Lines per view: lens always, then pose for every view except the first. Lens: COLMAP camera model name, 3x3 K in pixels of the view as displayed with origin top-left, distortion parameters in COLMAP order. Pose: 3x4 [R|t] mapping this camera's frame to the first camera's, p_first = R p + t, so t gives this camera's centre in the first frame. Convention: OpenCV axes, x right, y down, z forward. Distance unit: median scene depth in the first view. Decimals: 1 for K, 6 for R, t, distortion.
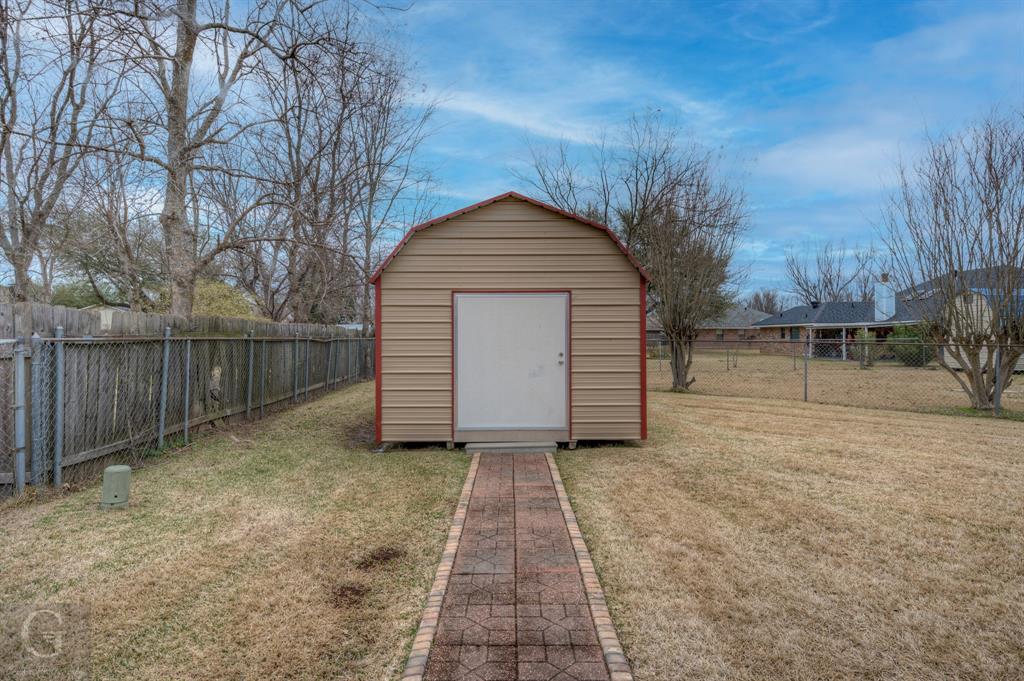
lens RADIAL K [[547.4, 0, 512.0], [0, 547.4, 340.5], [0, 0, 1]] dist [0.013111, -0.000309]
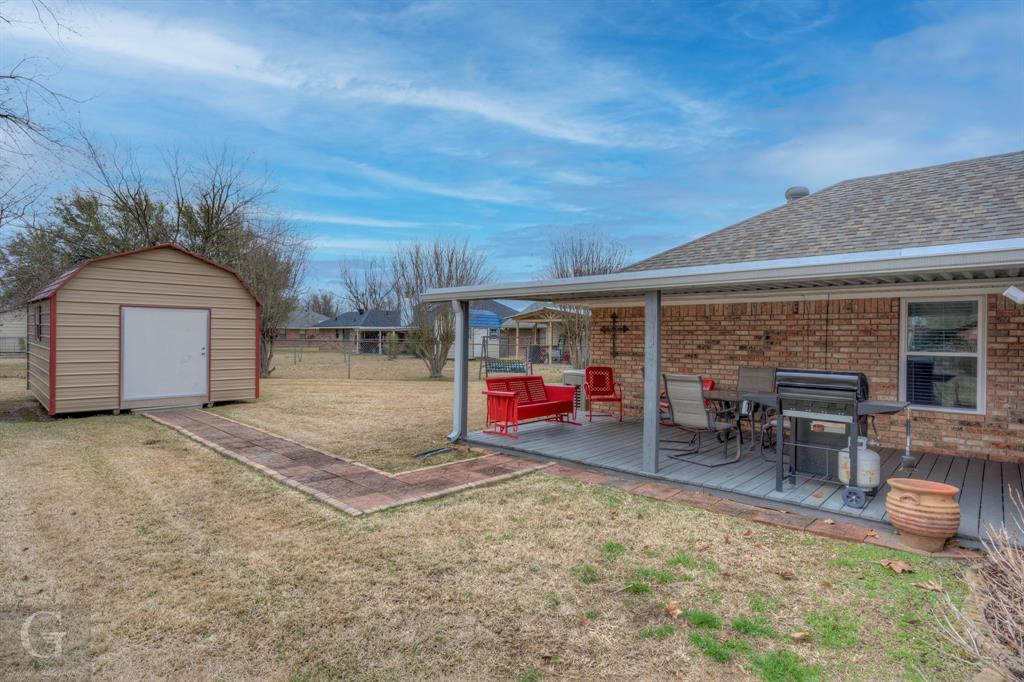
lens RADIAL K [[547.4, 0, 512.0], [0, 547.4, 341.0], [0, 0, 1]] dist [0.013111, -0.000309]
pose [[0.721236, 0.004290, 0.692676, -0.247470], [-0.006380, 0.999980, 0.000450, -0.001892], [-0.692660, -0.004744, 0.721248, -0.518126]]
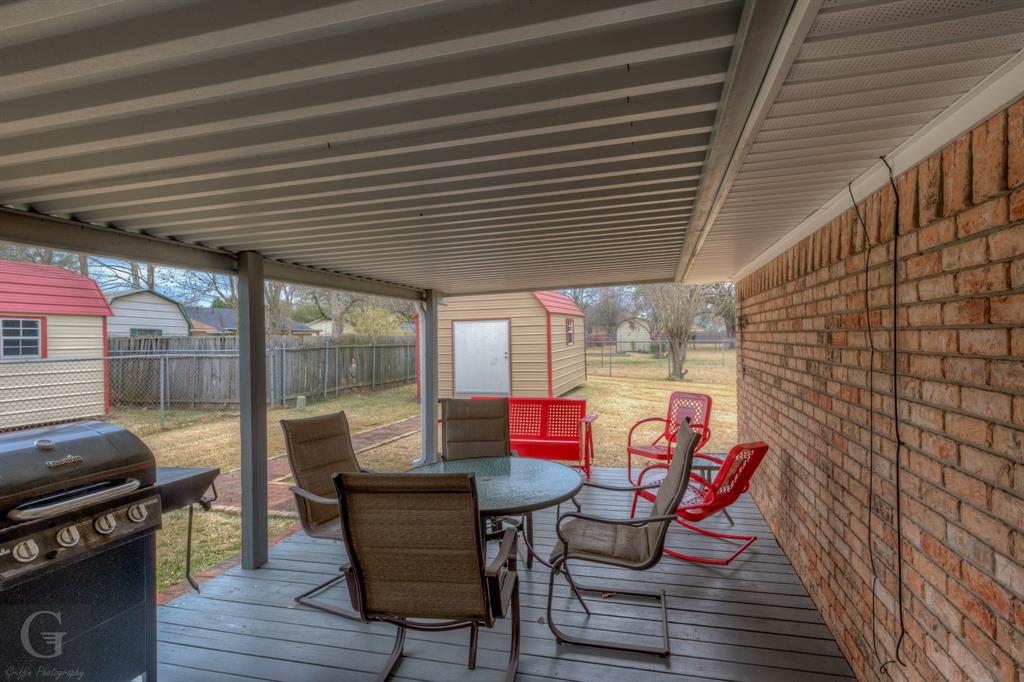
lens RADIAL K [[547.4, 0, 512.0], [0, 547.4, 341.0], [0, 0, 1]] dist [0.013111, -0.000309]
pose [[0.948235, -0.015299, -0.317201, 0.467489], [0.015635, 0.999877, -0.001487, -0.008169], [0.317185, -0.003549, 0.948357, -0.507680]]
